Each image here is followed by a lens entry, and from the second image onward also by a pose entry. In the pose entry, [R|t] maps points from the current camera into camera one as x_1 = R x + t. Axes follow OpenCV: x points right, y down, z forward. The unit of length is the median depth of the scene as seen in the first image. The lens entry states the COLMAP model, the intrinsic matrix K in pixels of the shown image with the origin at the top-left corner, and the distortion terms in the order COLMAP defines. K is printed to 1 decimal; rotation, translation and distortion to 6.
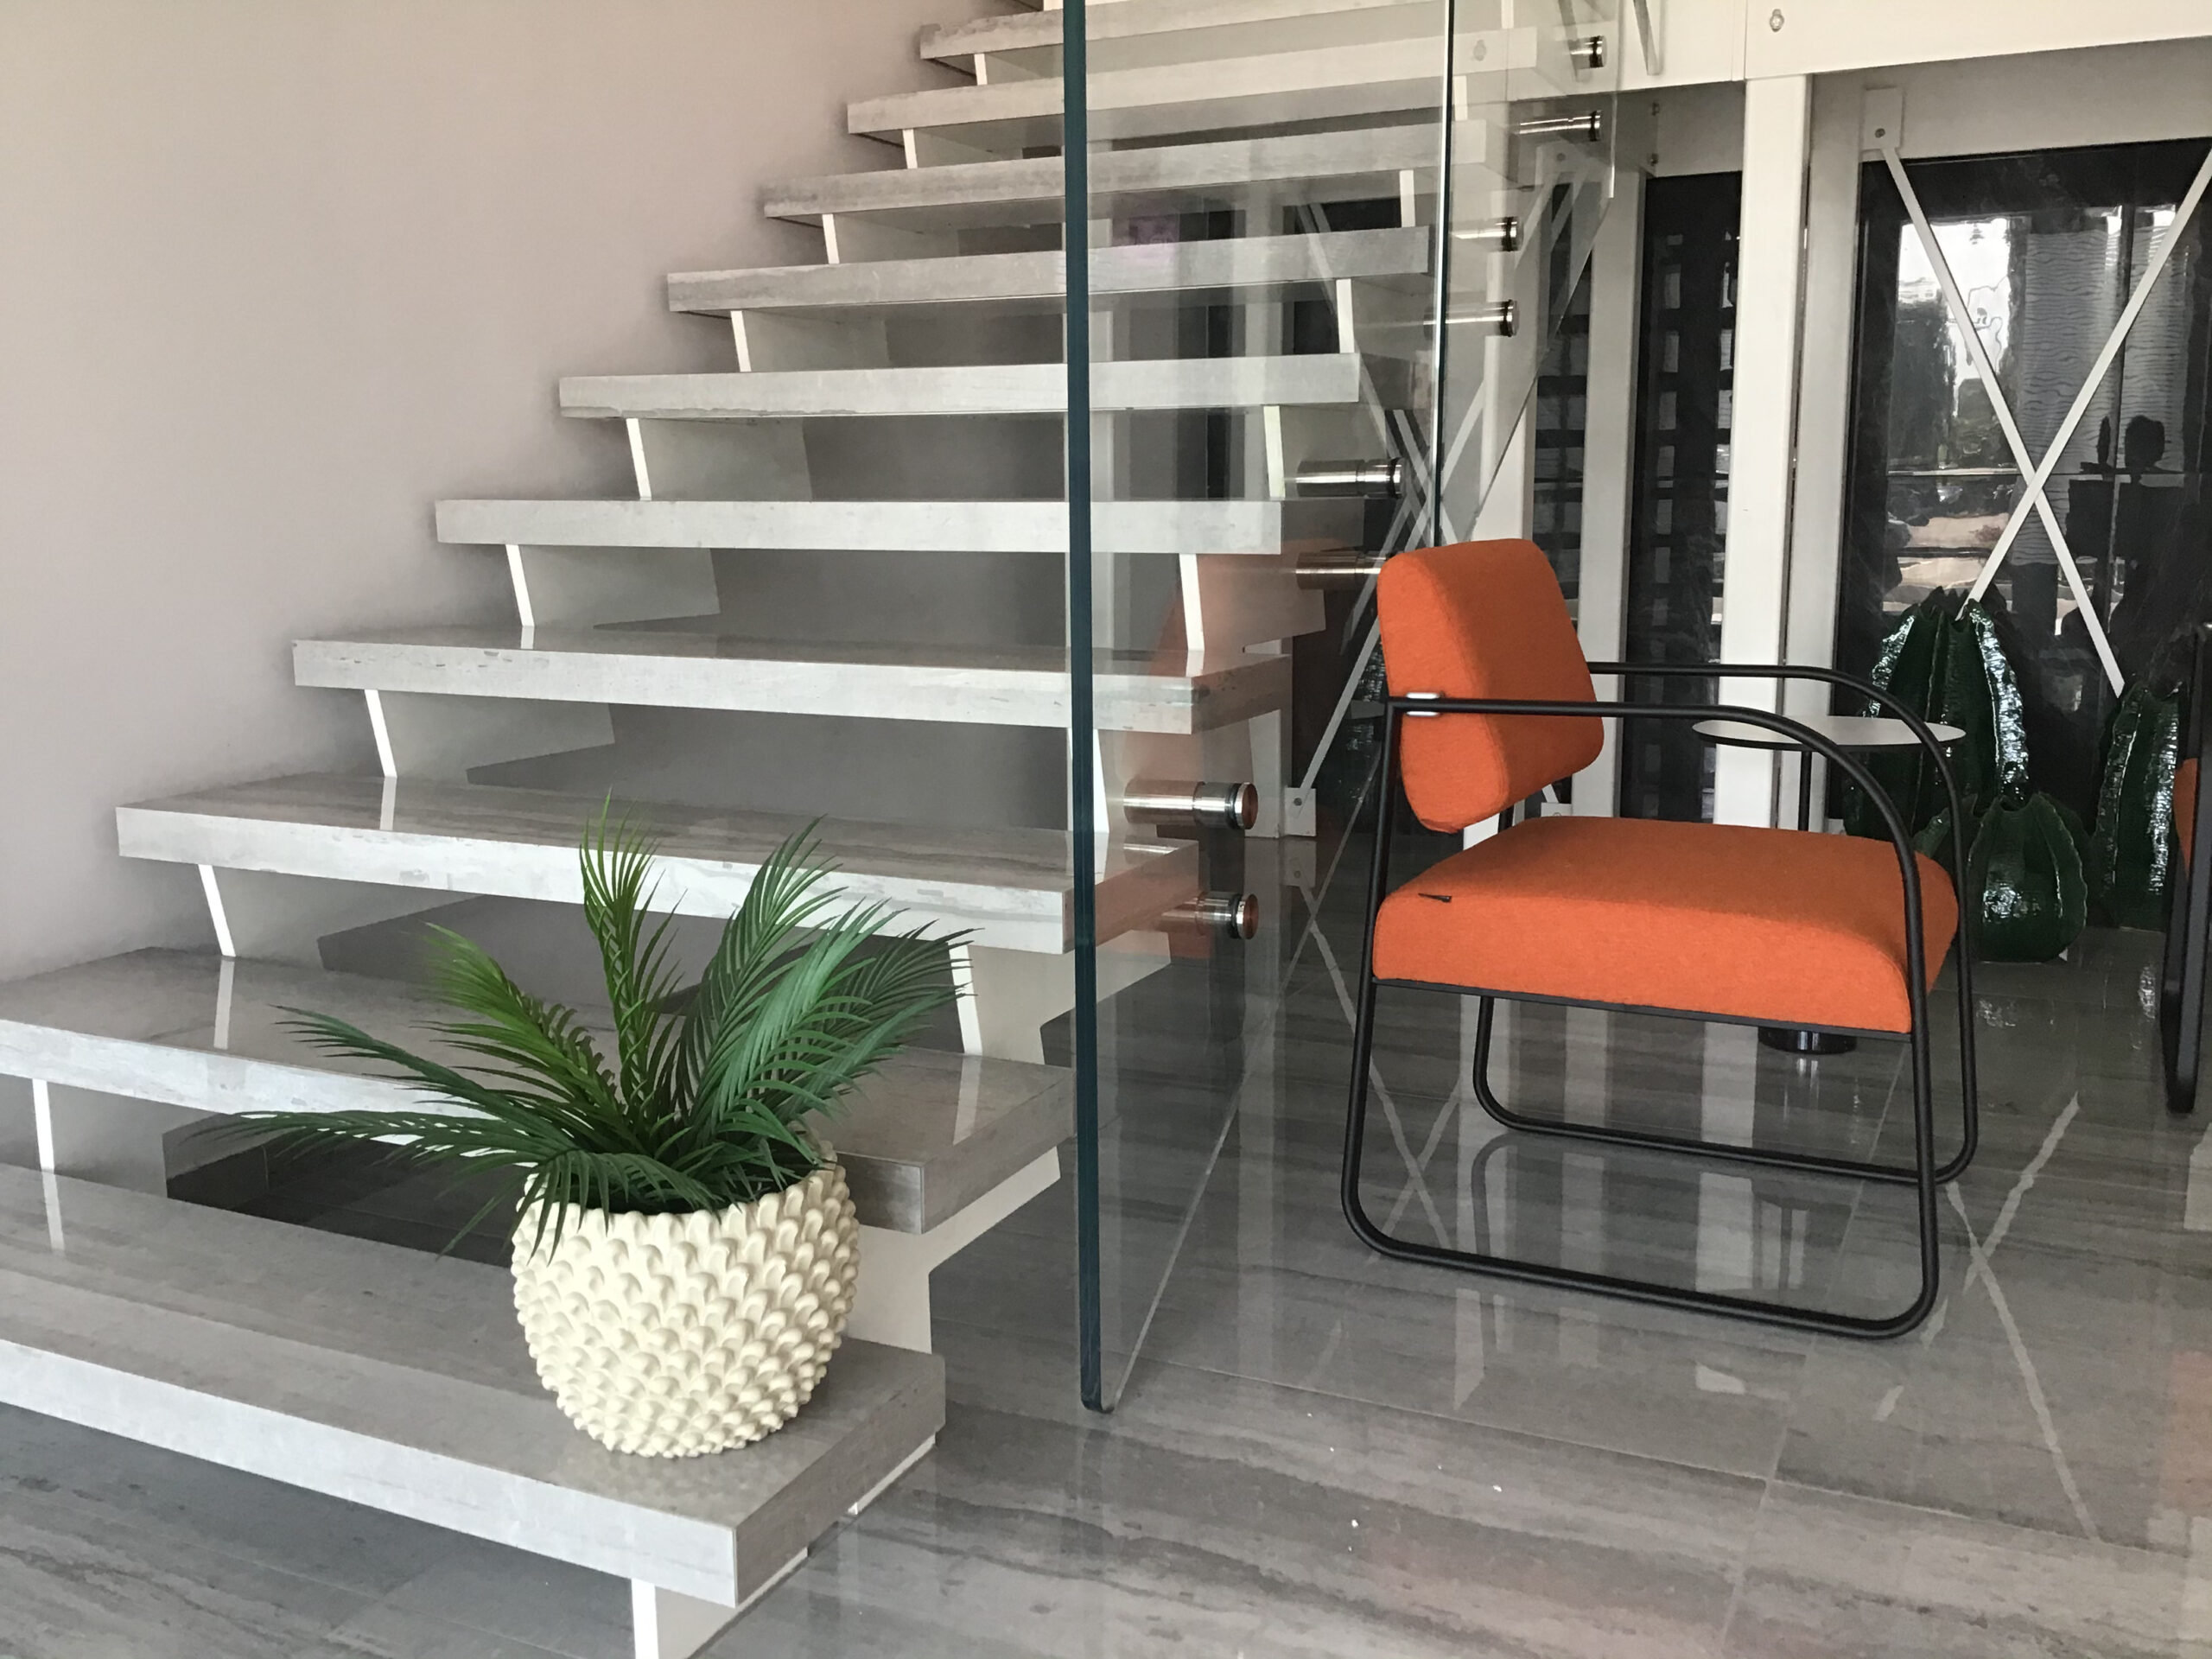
lens RADIAL K [[1989.2, 0, 1105.0], [0, 1989.2, 847.8], [0, 0, 1]] dist [0.085355, -0.152261]
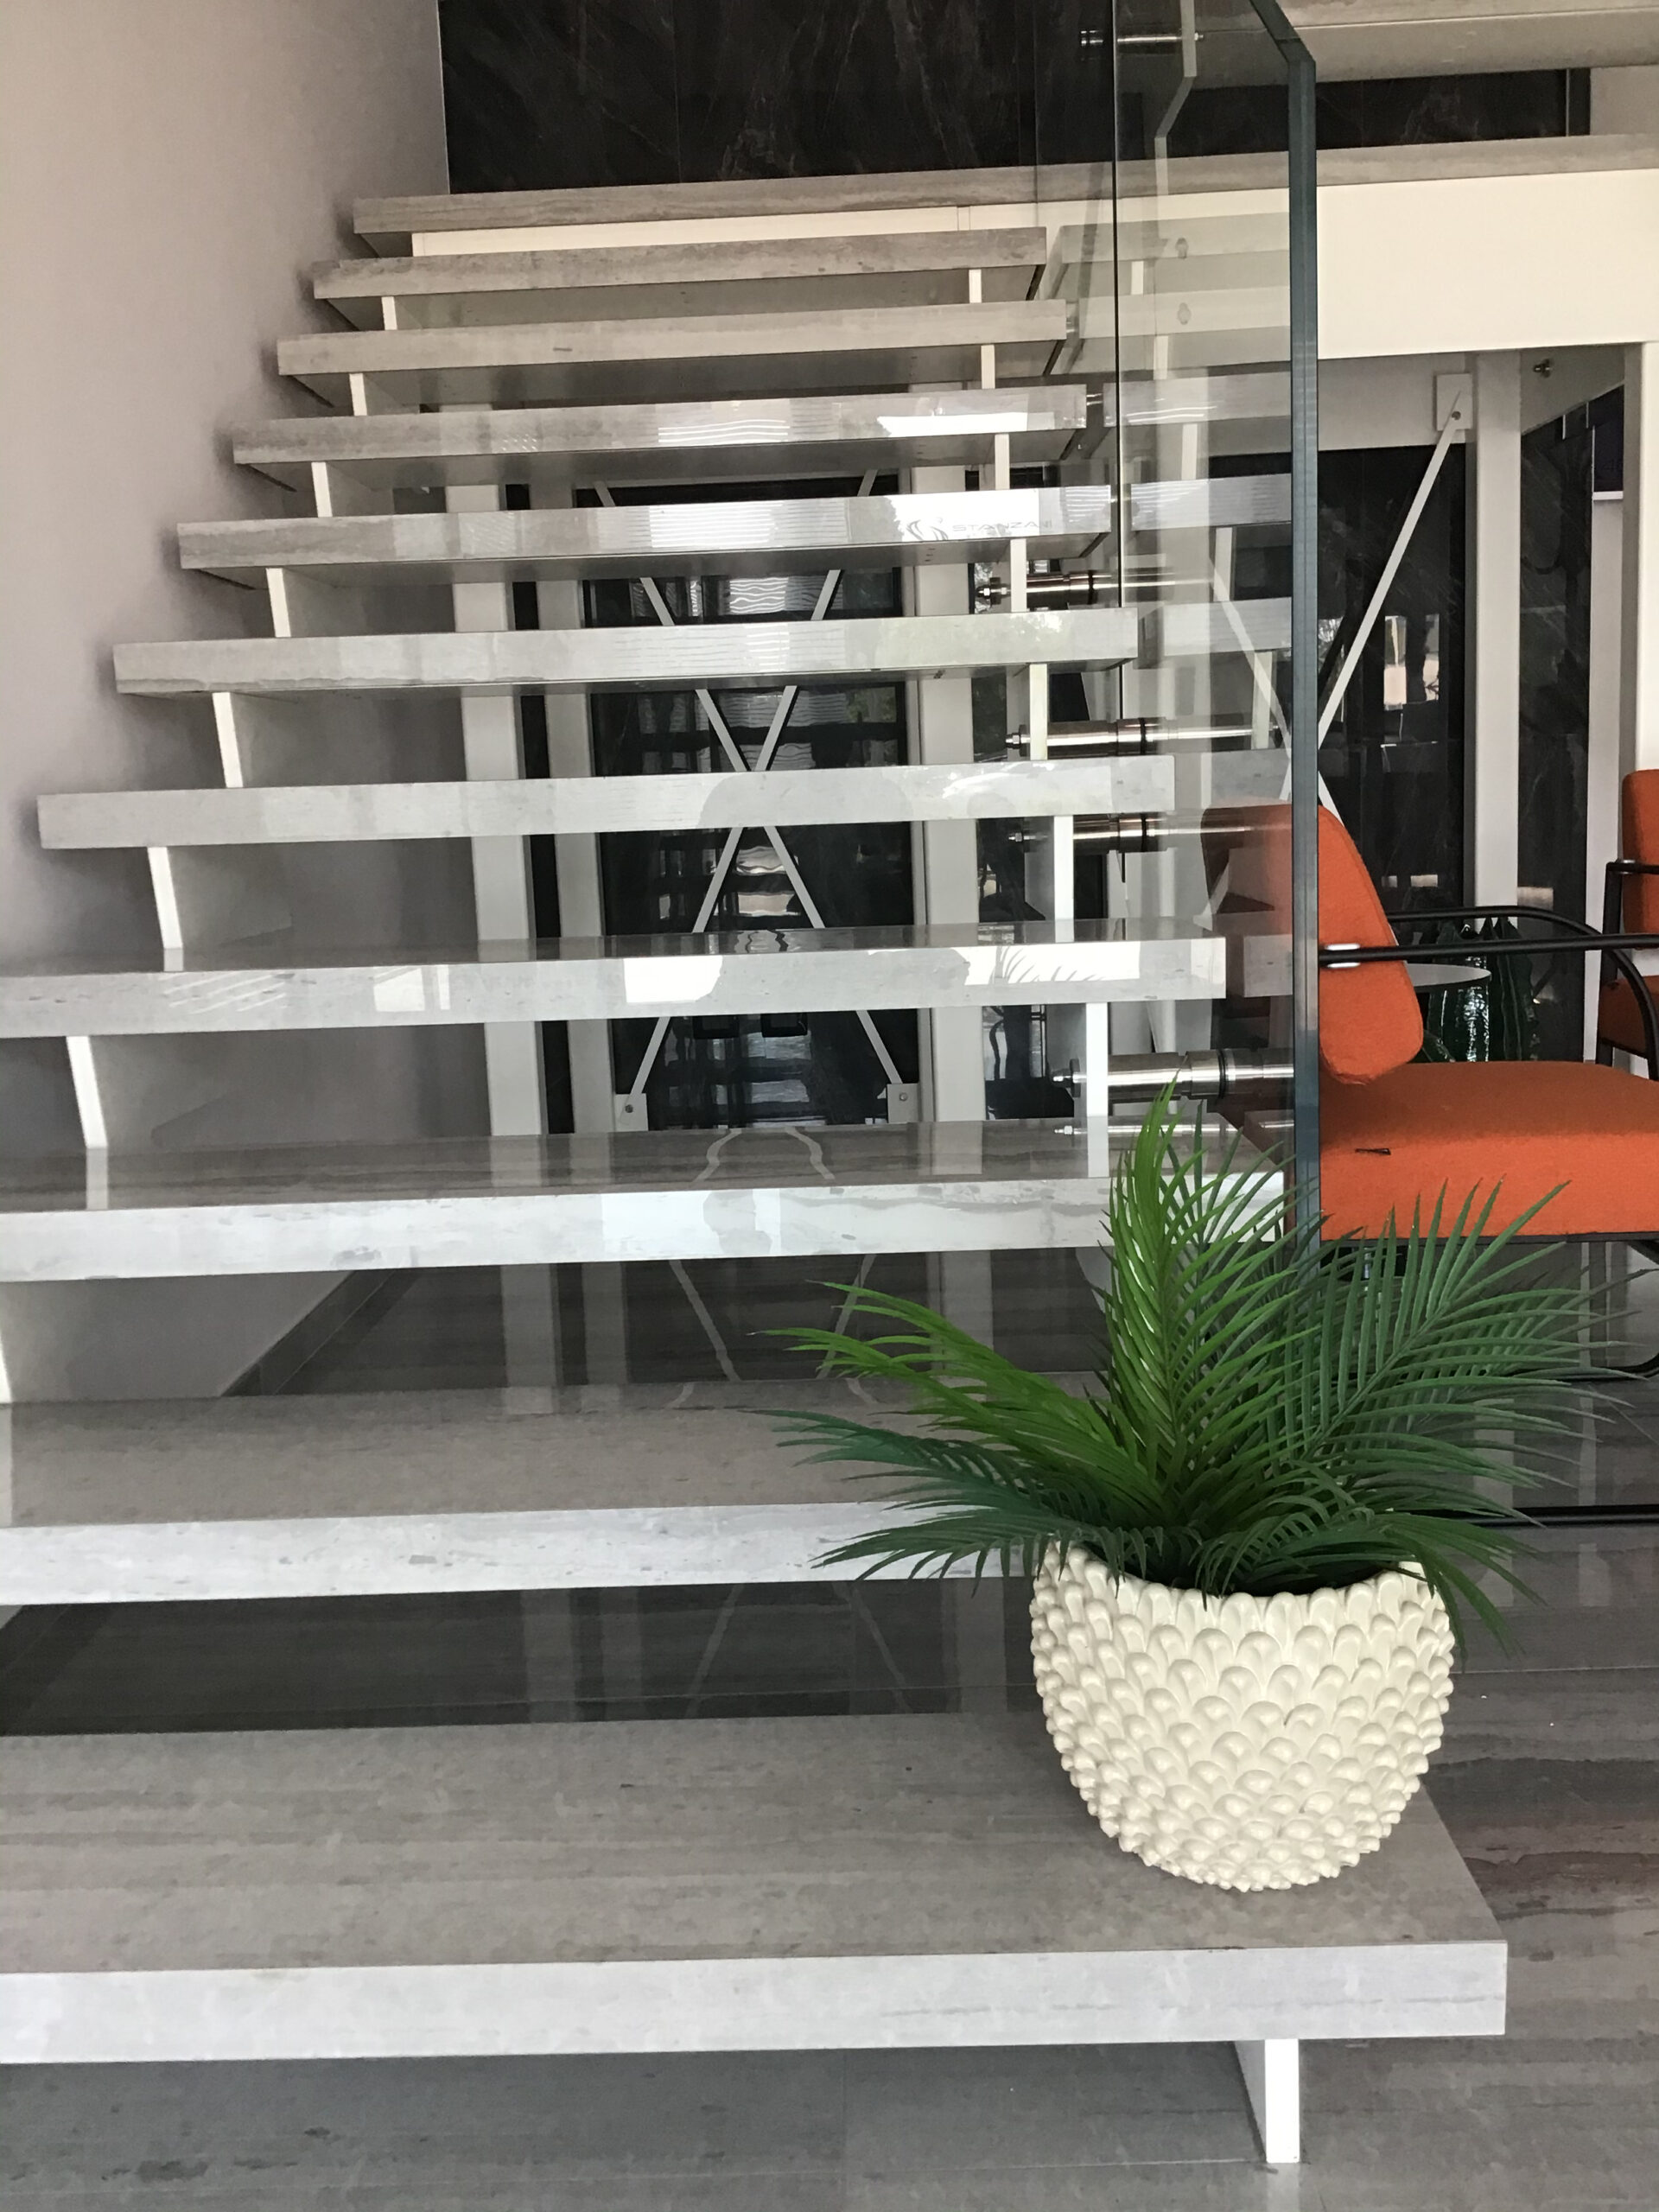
lens RADIAL K [[1989.2, 0, 829.2], [0, 1989.2, 1098.9], [0, 0, 1]] dist [0.085355, -0.152261]
pose [[0.910696, -0.092921, 0.402490, -0.523854], [0.105729, 0.994348, -0.009668, -0.021457], [-0.399316, 0.051359, 0.915373, 0.230722]]
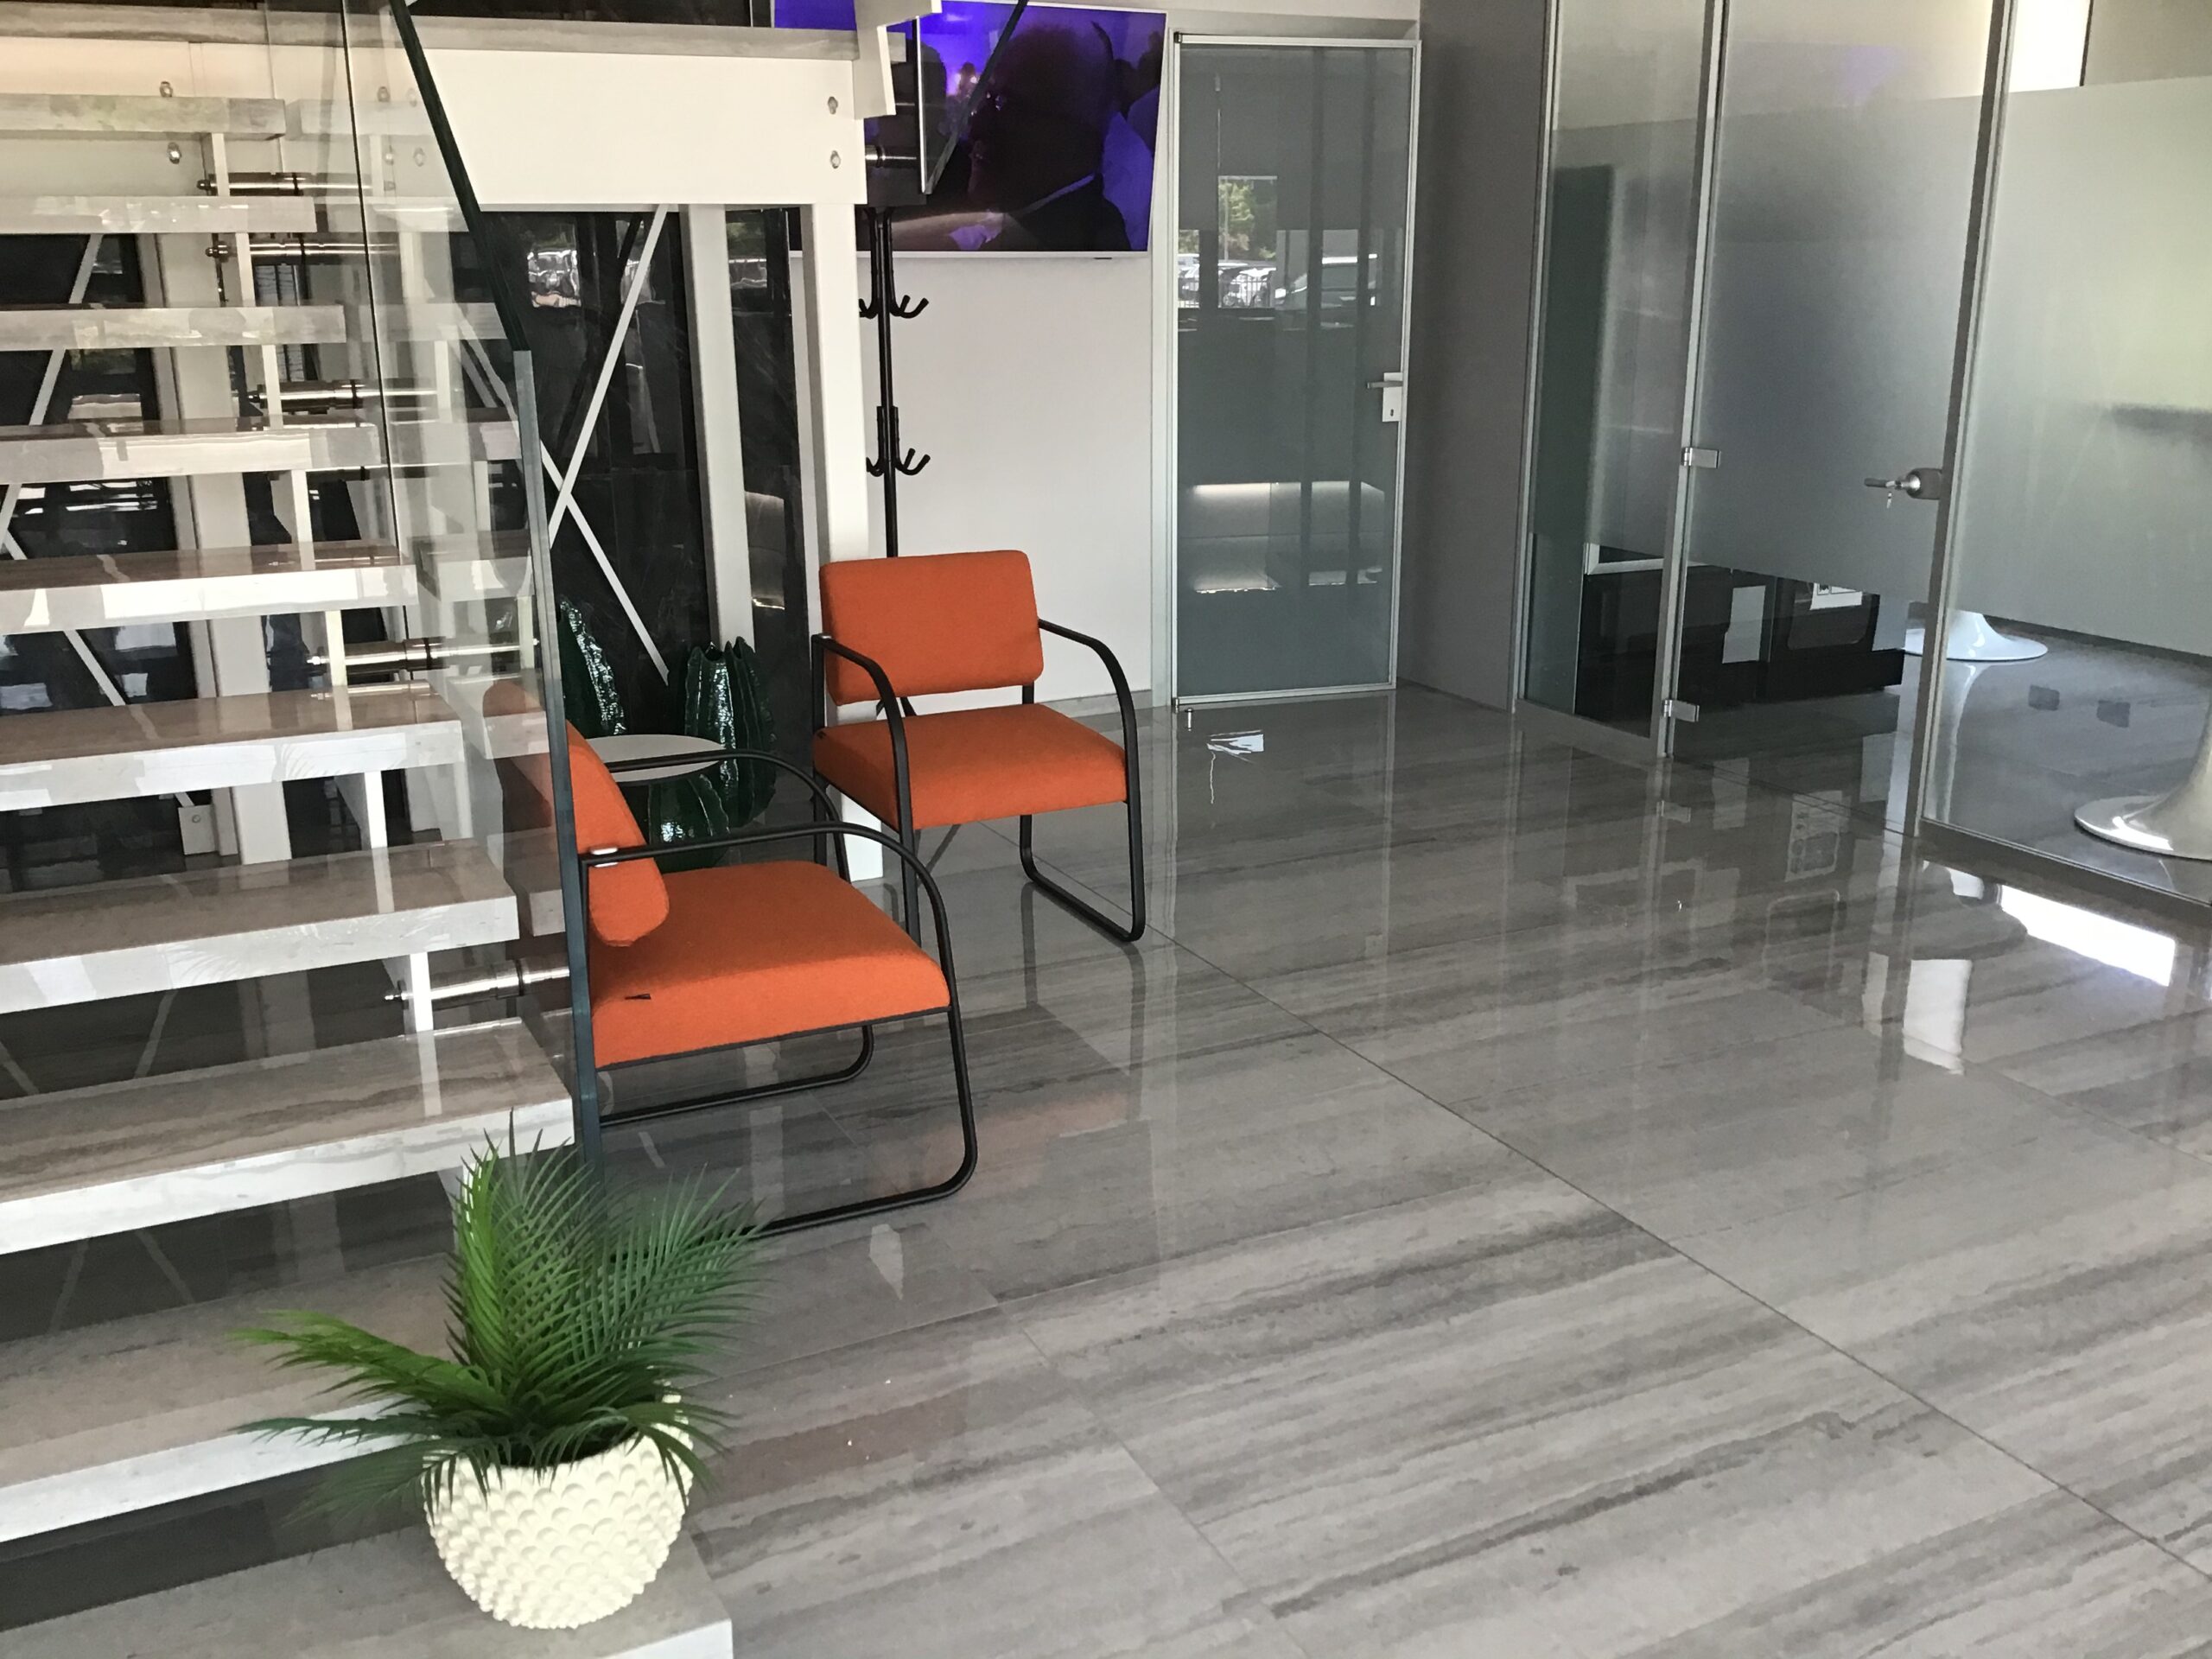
lens RADIAL K [[1989.2, 0, 1097.9], [0, 1989.2, 837.3], [0, 0, 1]] dist [0.085355, -0.152261]
pose [[0.616482, -0.216145, 0.757121, -0.695742], [0.138609, 0.976358, 0.165872, -0.286164], [-0.775073, 0.002686, 0.631866, -0.079587]]
